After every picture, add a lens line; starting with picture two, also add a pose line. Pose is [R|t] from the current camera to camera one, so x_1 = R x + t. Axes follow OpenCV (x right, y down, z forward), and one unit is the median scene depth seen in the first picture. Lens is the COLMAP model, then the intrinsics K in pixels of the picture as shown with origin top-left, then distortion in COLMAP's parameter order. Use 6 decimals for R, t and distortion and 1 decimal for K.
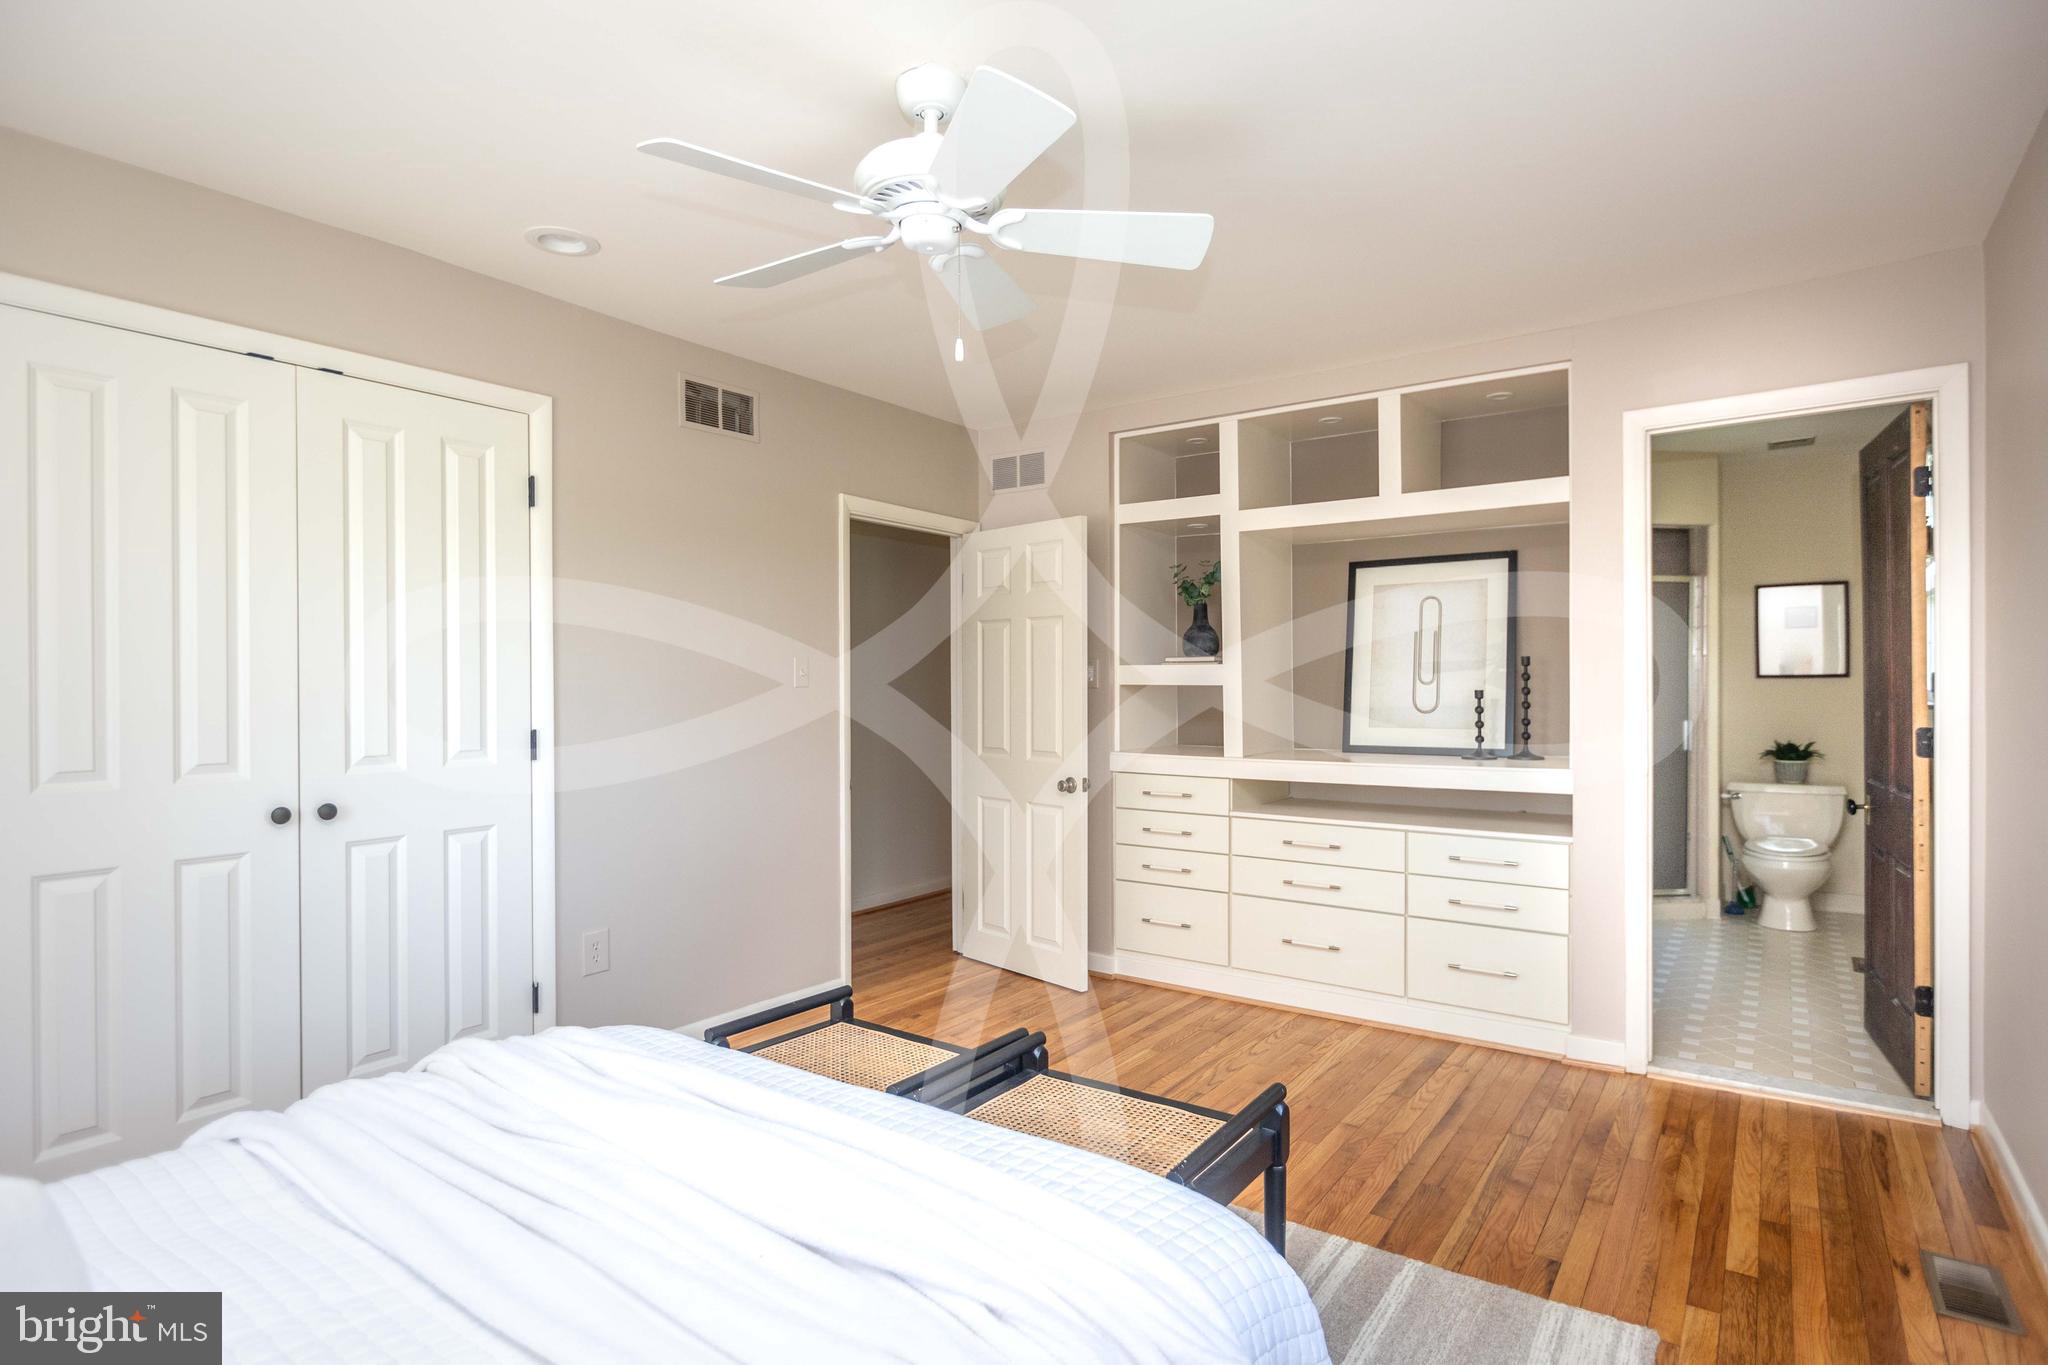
lens RADIAL K [[1025.7, 0, 1020.4], [0, 1025.7, 679.8], [0, 0, 1]] dist [0.005036, 0.001166]
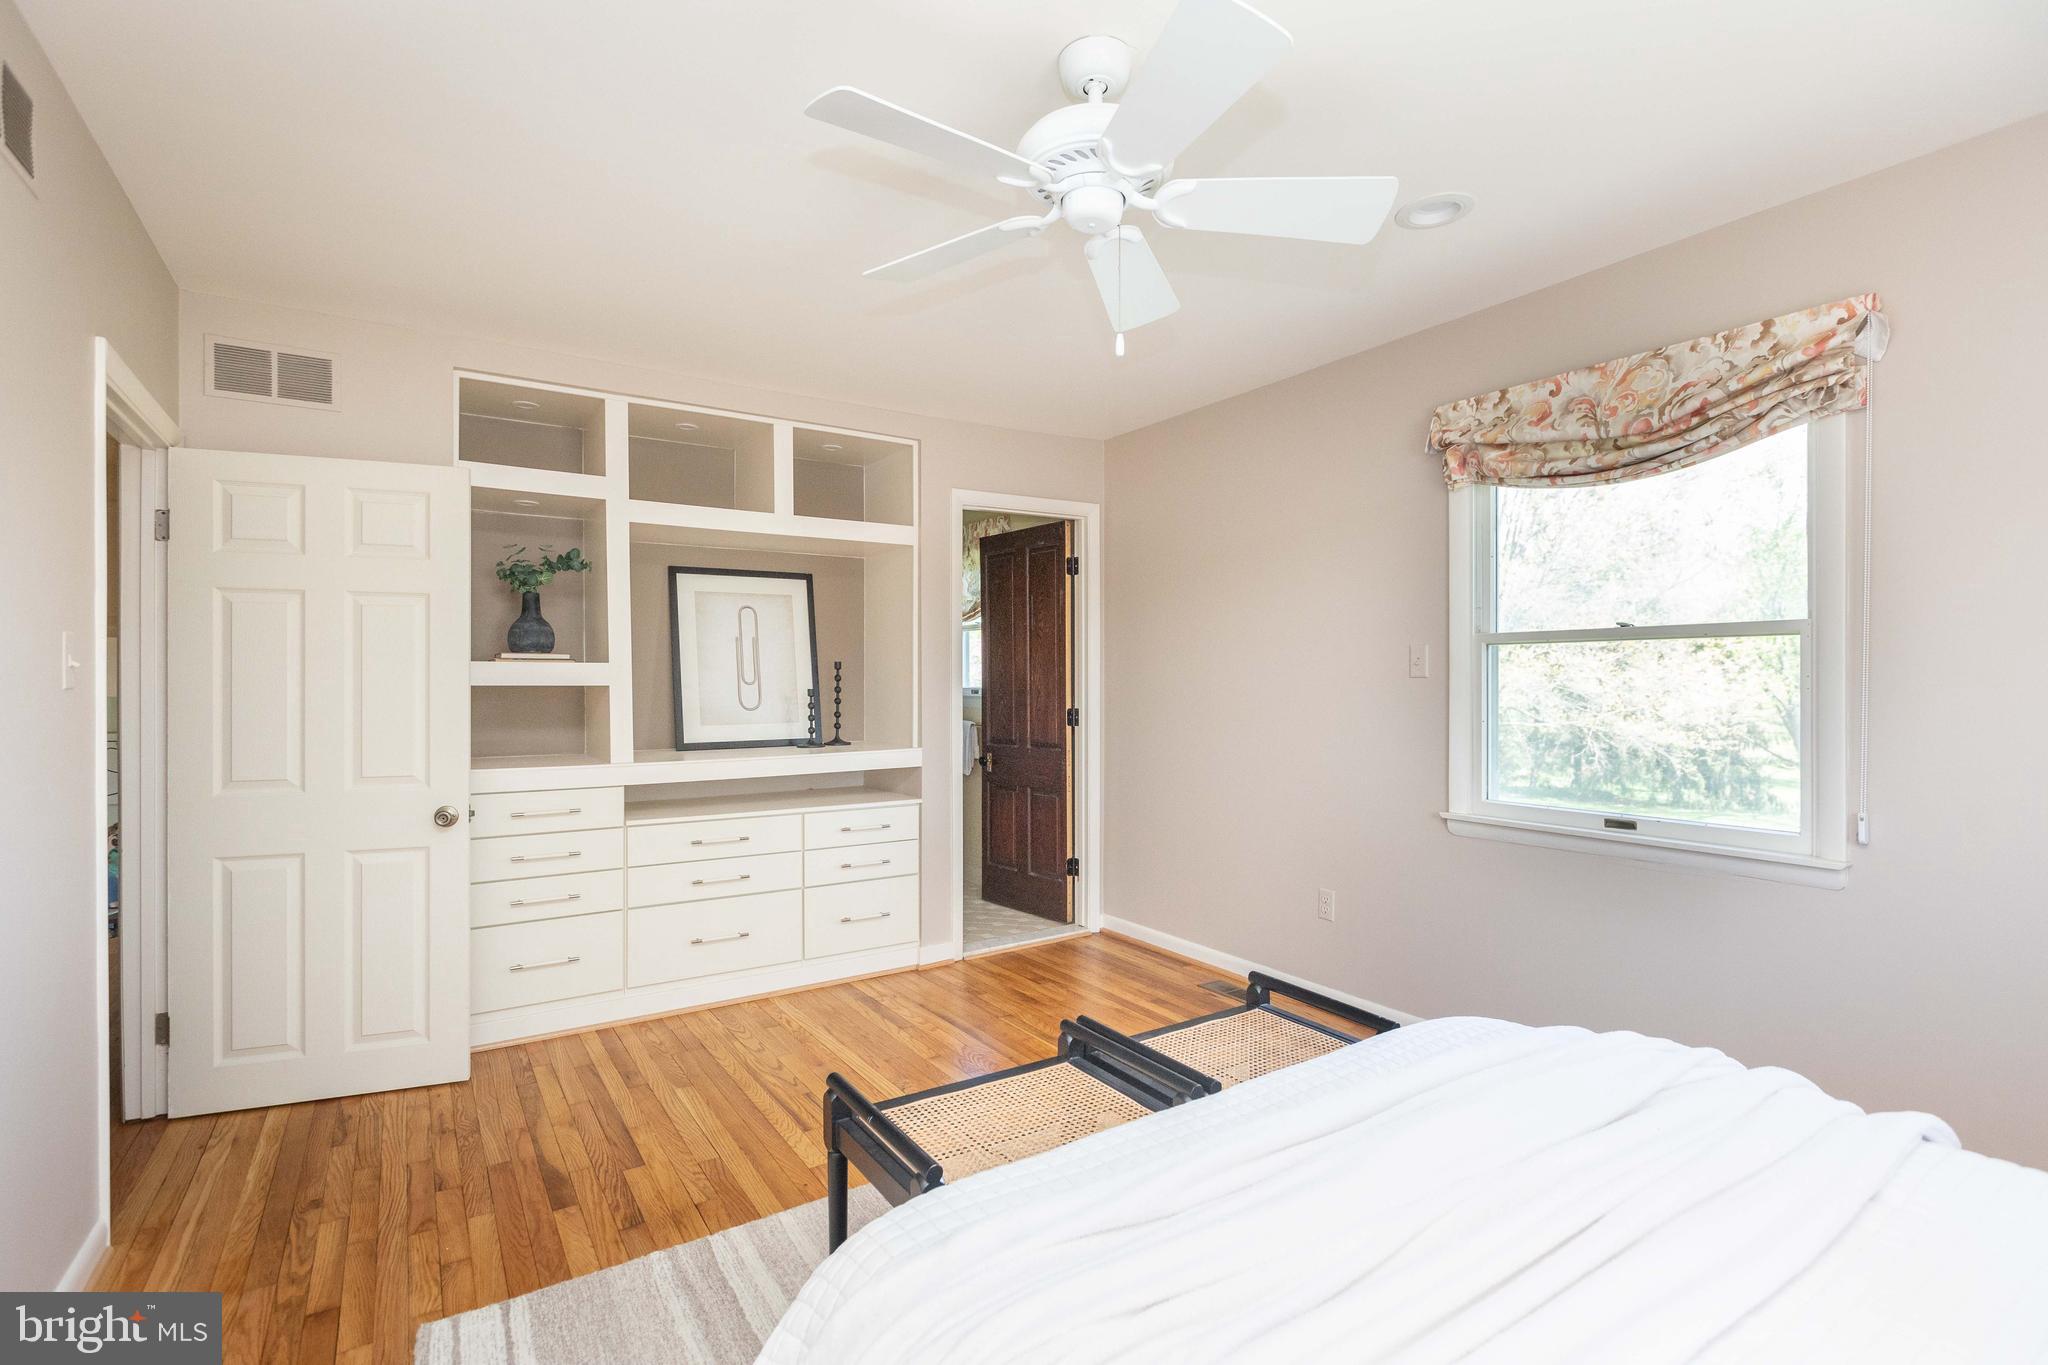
lens RADIAL K [[921.3, 0, 1015.9], [0, 921.3, 686.5], [0, 0, 1]] dist [0.012024, 0.000087]
pose [[0.399940, -0.000408, 0.916541, -0.443036], [0.003780, 0.999992, -0.001205, 0.009016], [-0.916534, 0.003947, 0.399938, 0.358827]]
